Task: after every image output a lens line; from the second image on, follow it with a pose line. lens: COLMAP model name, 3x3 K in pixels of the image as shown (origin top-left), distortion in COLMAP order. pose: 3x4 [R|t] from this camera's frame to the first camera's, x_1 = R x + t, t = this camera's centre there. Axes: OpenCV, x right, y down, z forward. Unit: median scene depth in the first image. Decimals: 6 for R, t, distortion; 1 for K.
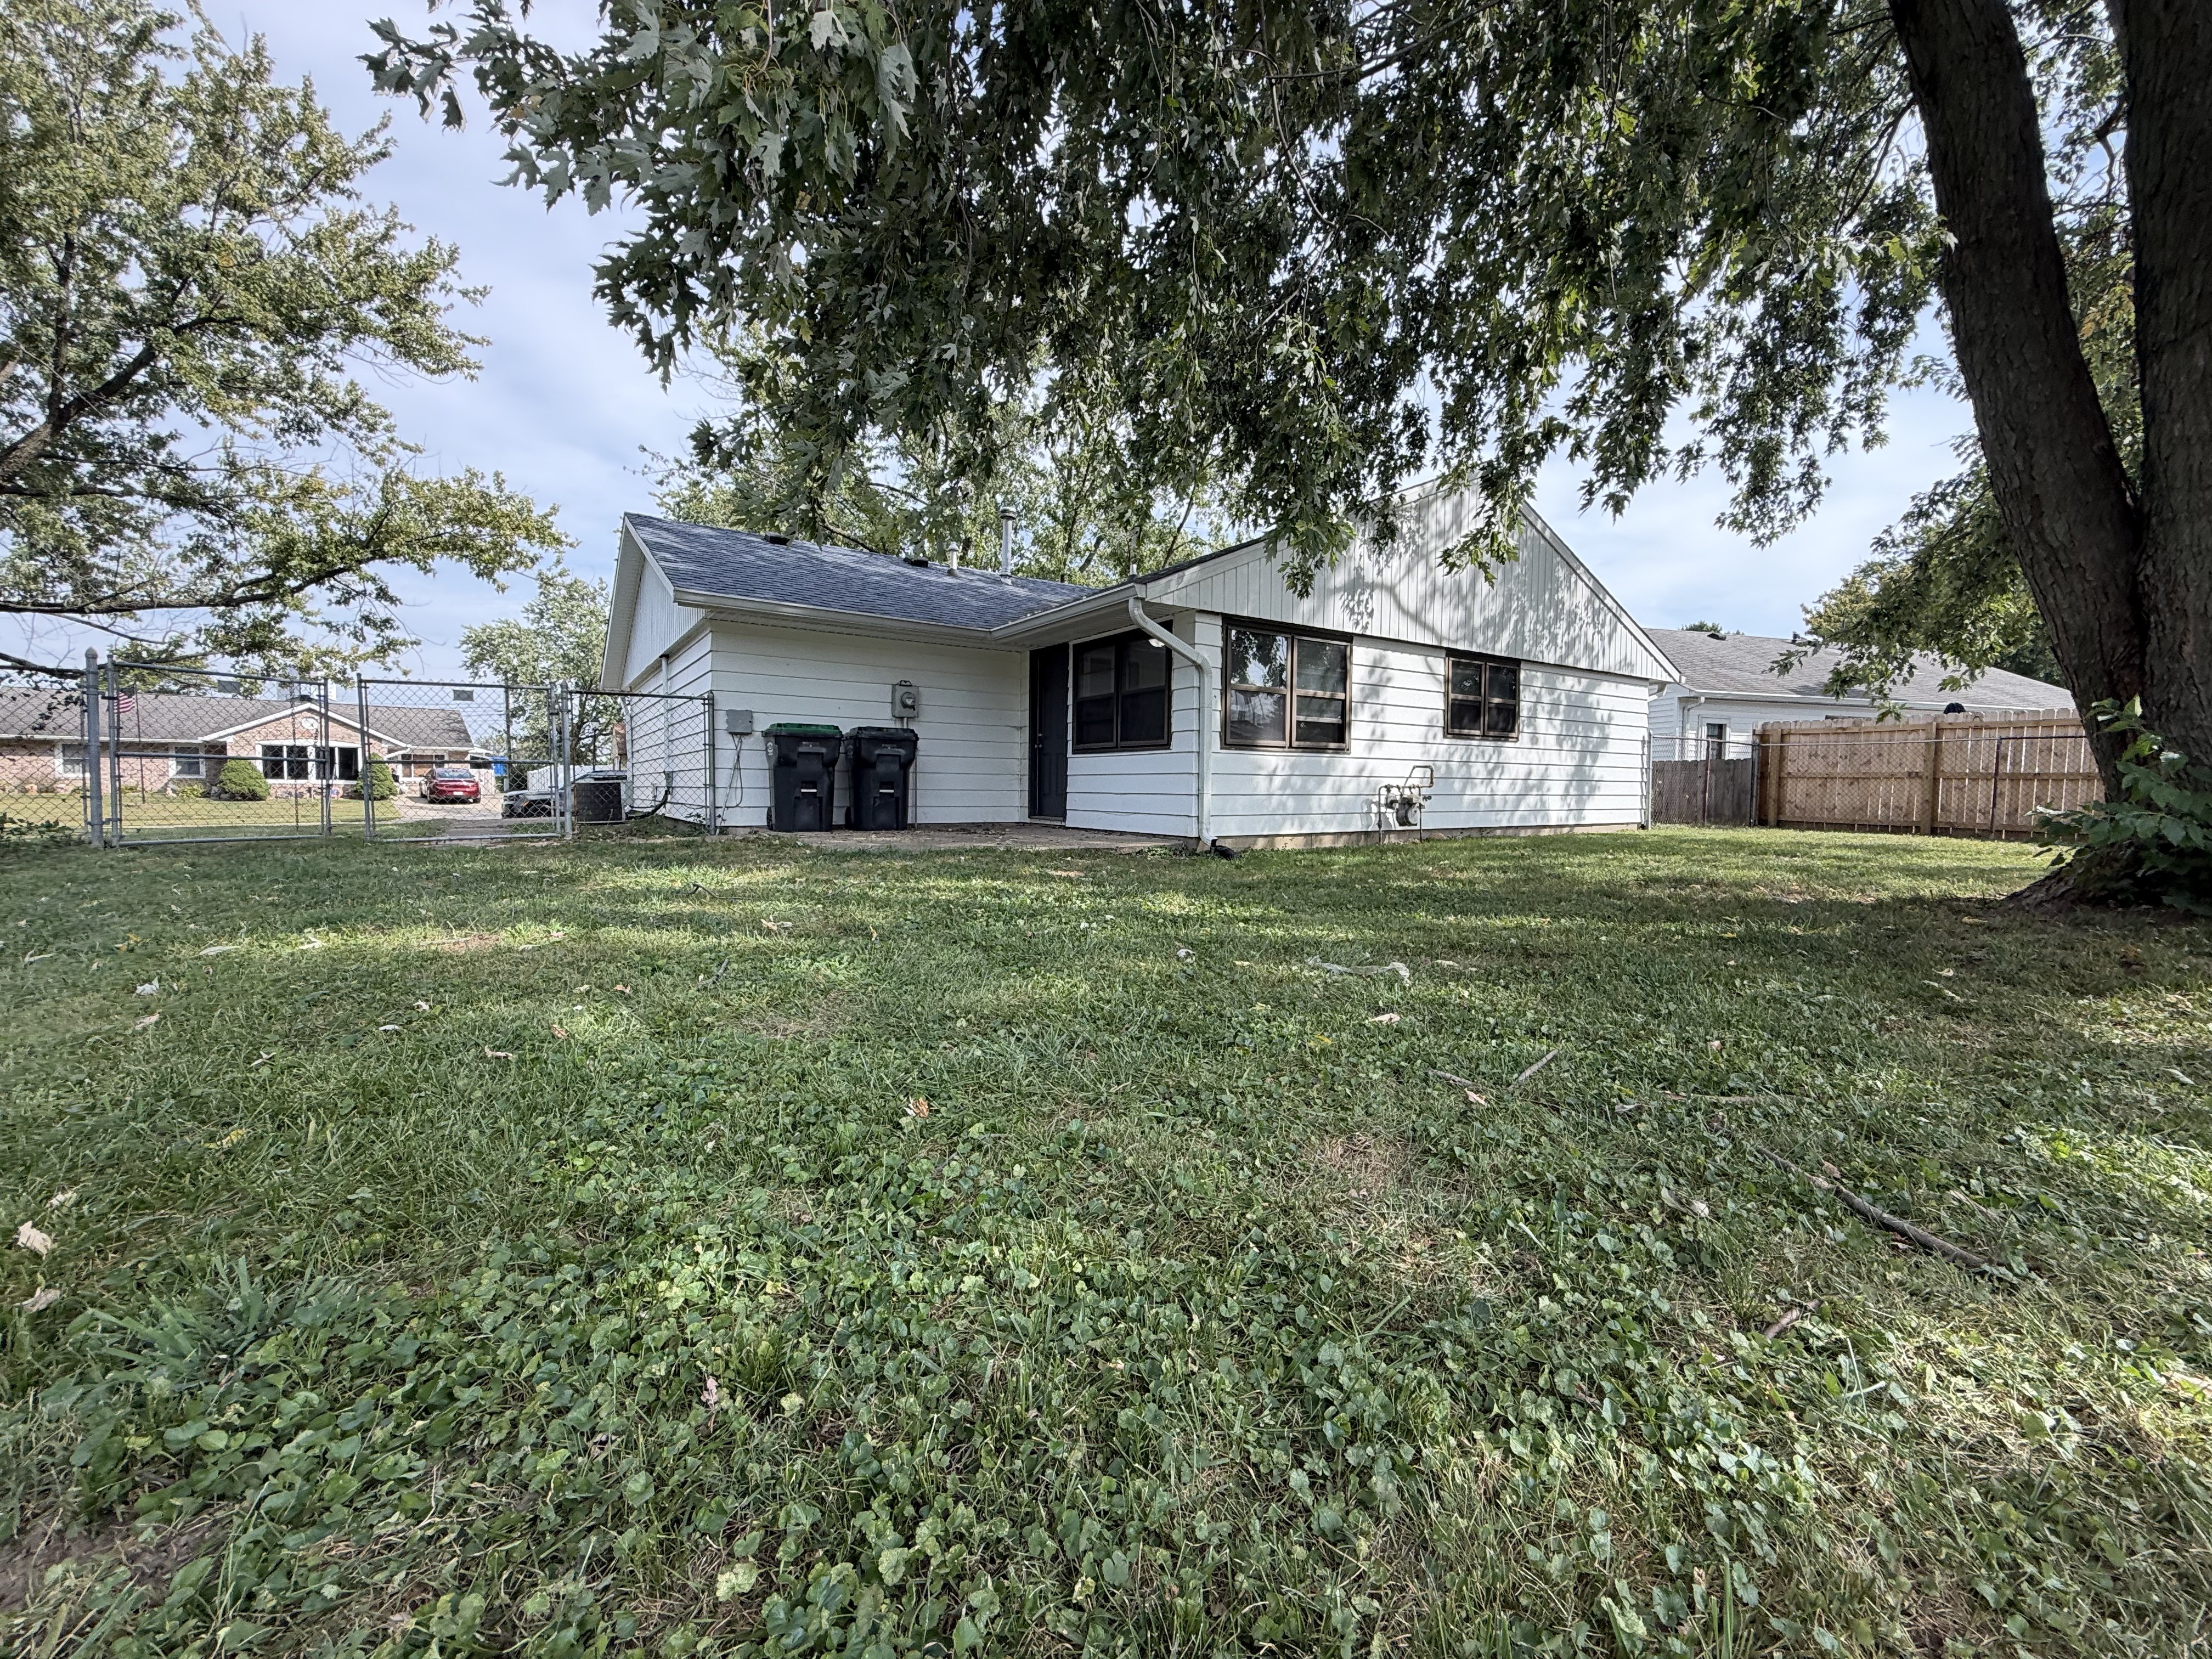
lens RADIAL K [[873.9, 0, 1106.0], [0, 873.9, 829.5], [0, 0, 1]] dist [-0.000673, 0.000020]
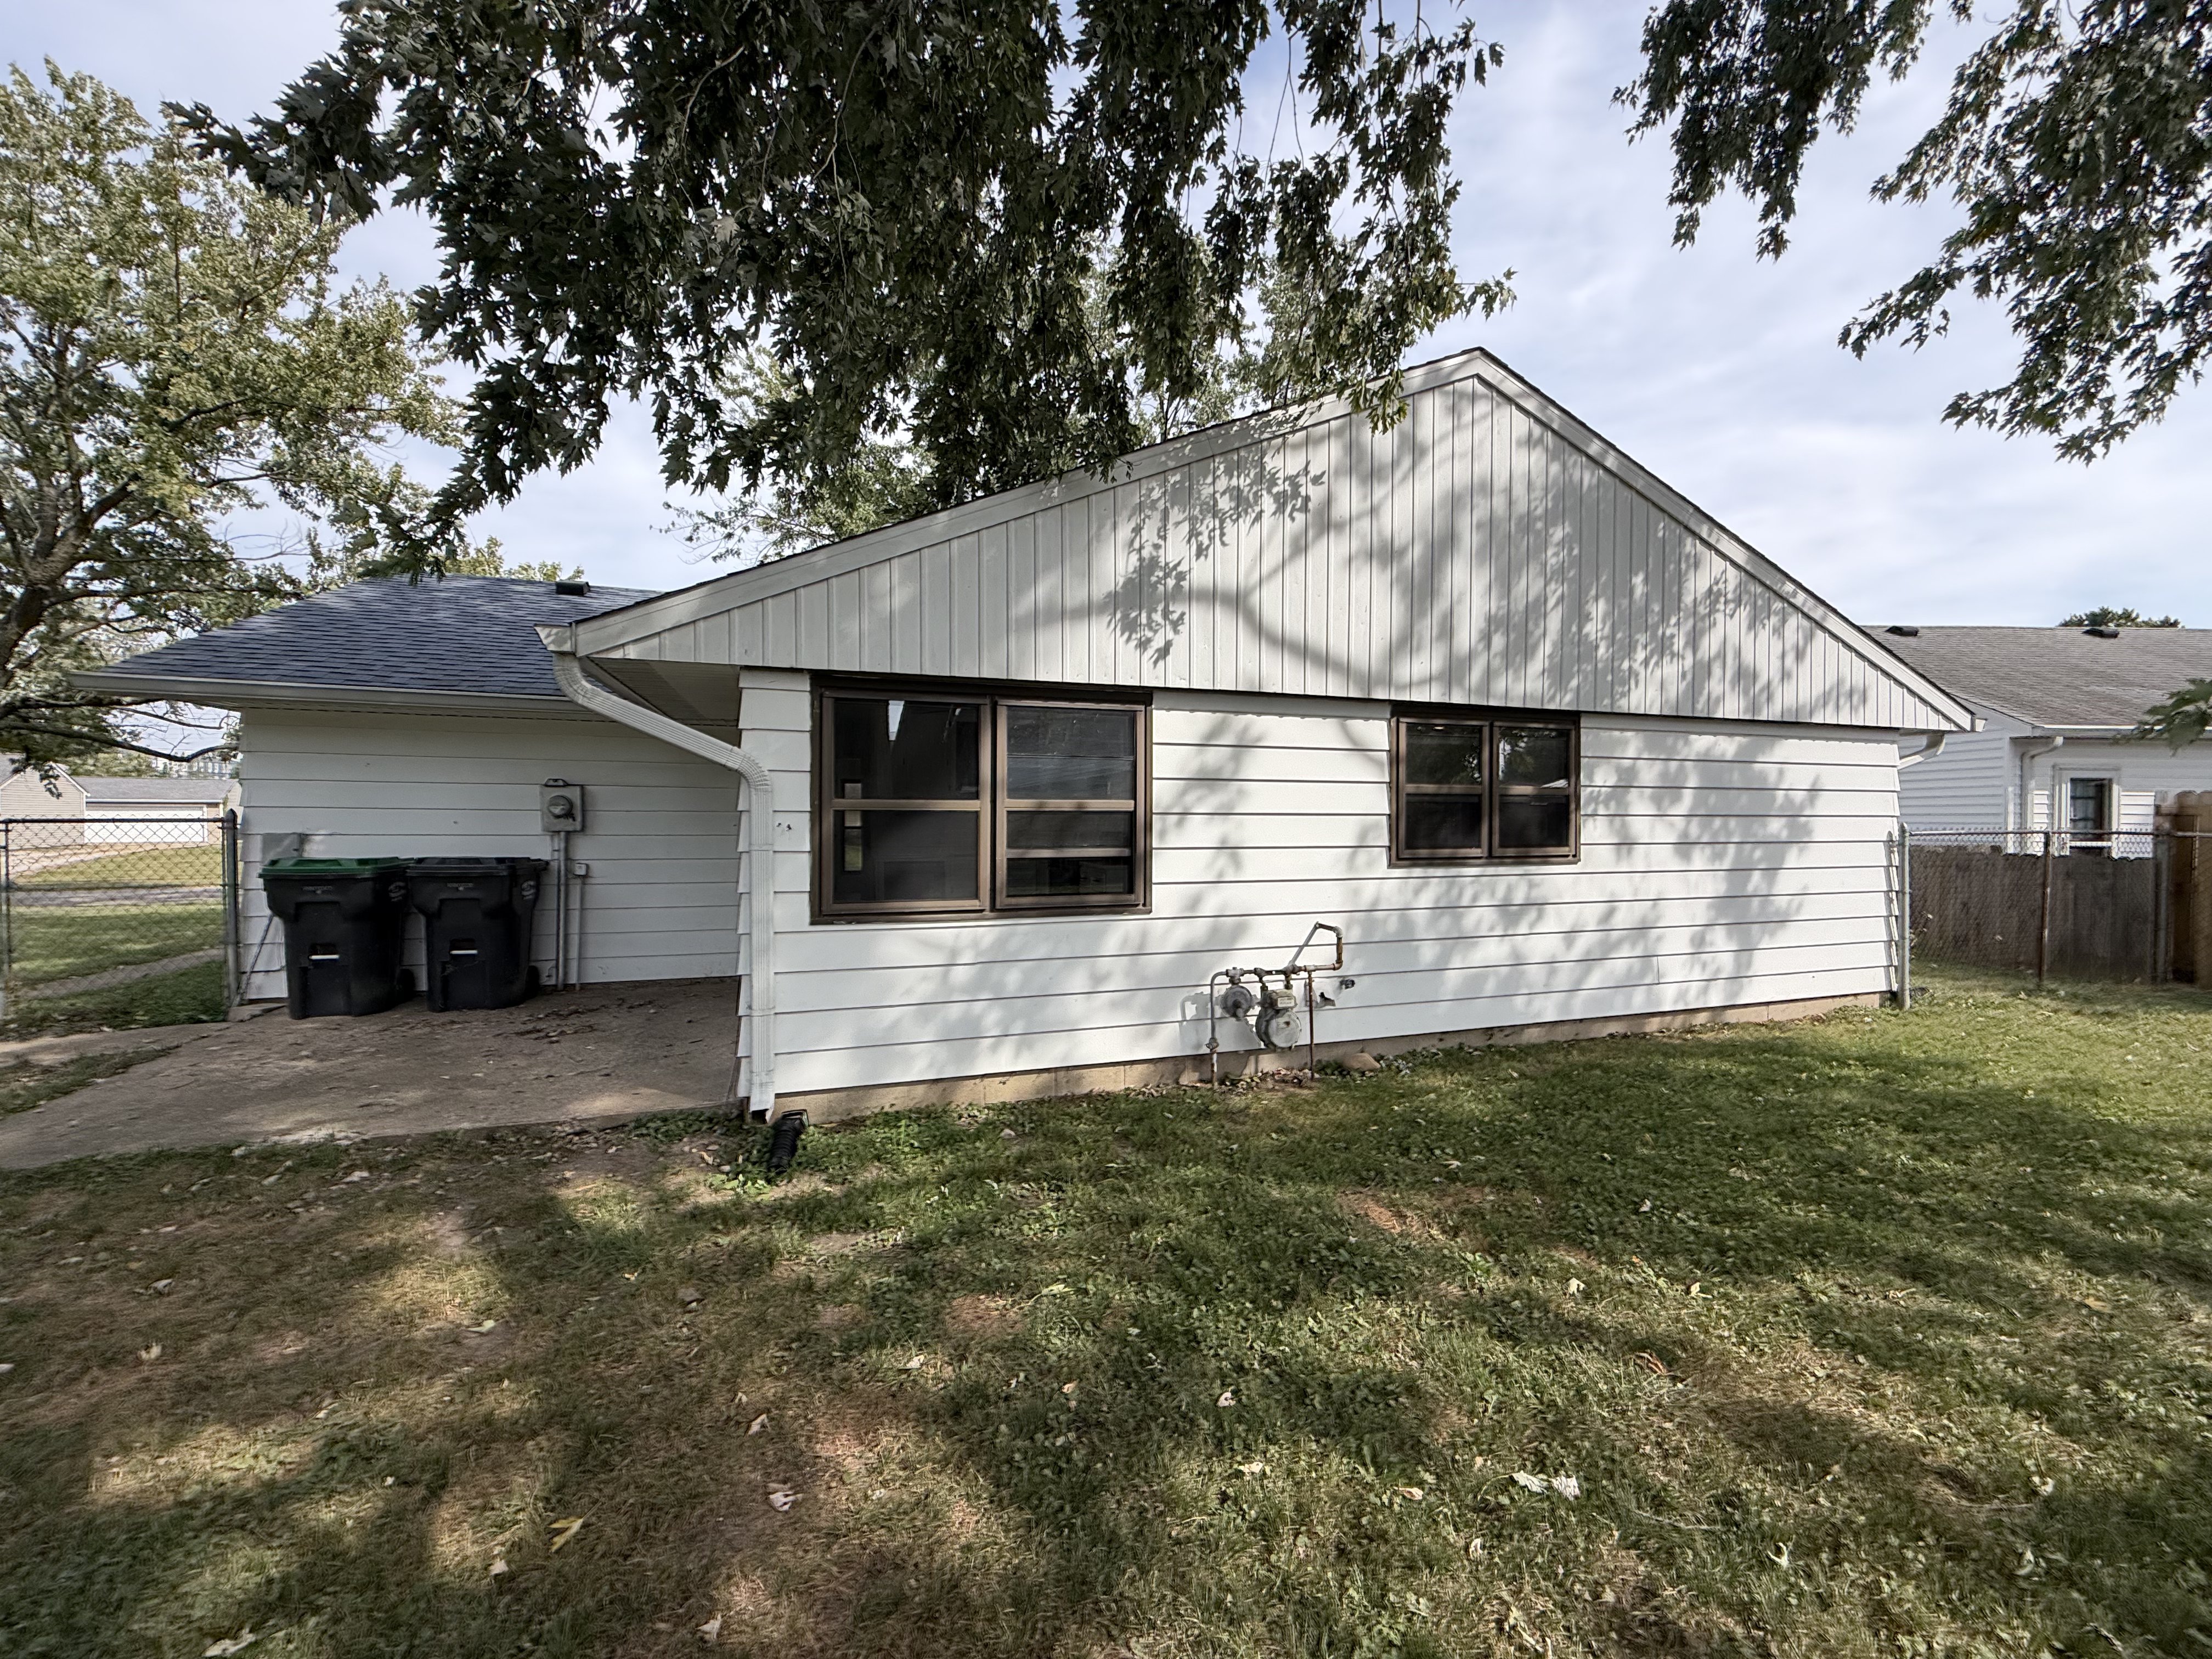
lens RADIAL K [[873.9, 0, 1106.0], [0, 873.9, 829.5], [0, 0, 1]] dist [-0.000673, 0.000020]
pose [[0.965207, -0.000704, -0.261487, 0.355628], [-0.008472, 0.999387, -0.033964, -0.107029], [0.261351, 0.034997, 0.964609, 0.432081]]
